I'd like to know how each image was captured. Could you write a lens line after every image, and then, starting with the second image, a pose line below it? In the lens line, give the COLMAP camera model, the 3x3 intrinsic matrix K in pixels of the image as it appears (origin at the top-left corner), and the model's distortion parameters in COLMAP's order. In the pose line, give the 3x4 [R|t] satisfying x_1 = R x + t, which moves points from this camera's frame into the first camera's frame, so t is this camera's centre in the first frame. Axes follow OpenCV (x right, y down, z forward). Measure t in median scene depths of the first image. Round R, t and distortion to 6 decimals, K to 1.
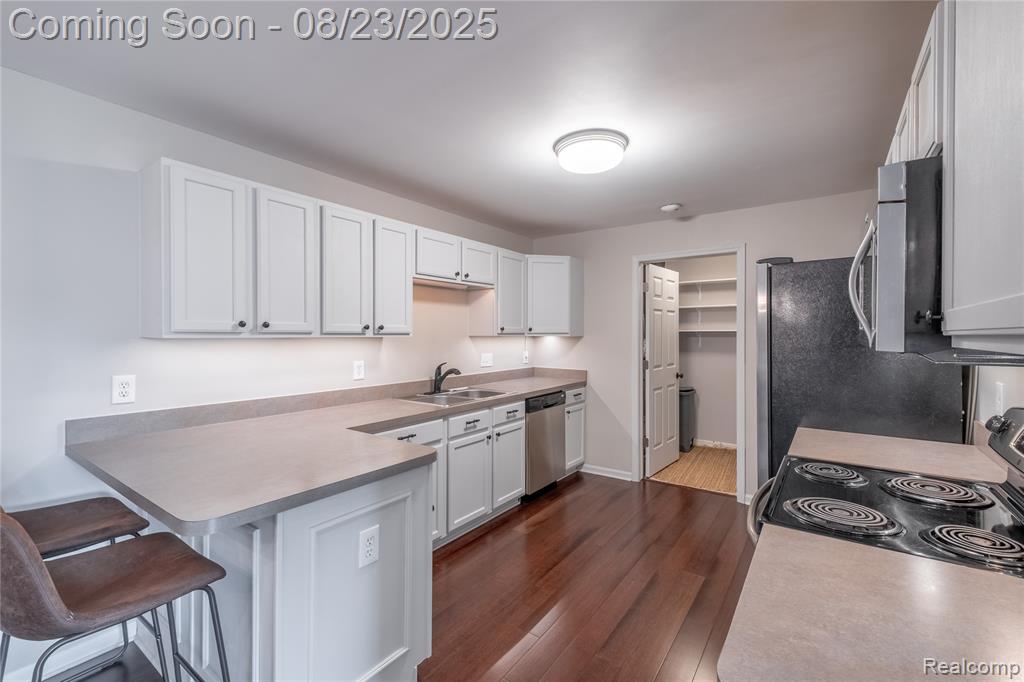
lens RADIAL K [[438.1, 0, 515.7], [0, 438.1, 334.9], [0, 0, 1]] dist [0.001971, 0.000222]
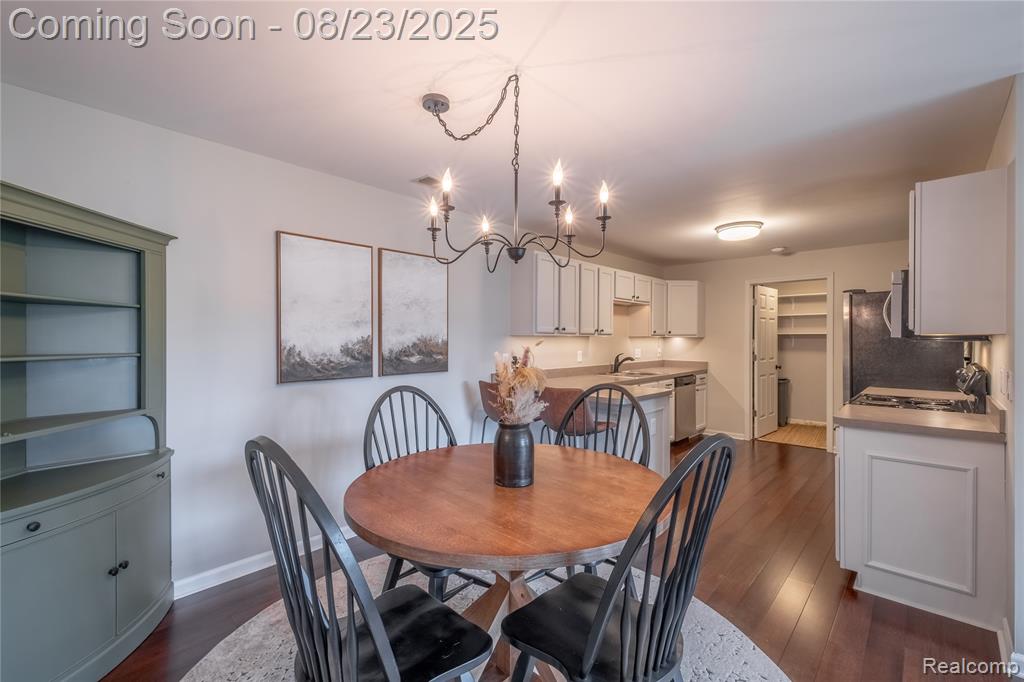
lens RADIAL K [[438.1, 0, 507.8], [0, 438.1, 342.8], [0, 0, 1]] dist [0.001971, 0.000222]
pose [[0.988573, 0.002359, -0.150723, -0.273913], [-0.001385, 0.999977, 0.006567, 0.013154], [0.150735, -0.006283, 0.988554, -0.504658]]
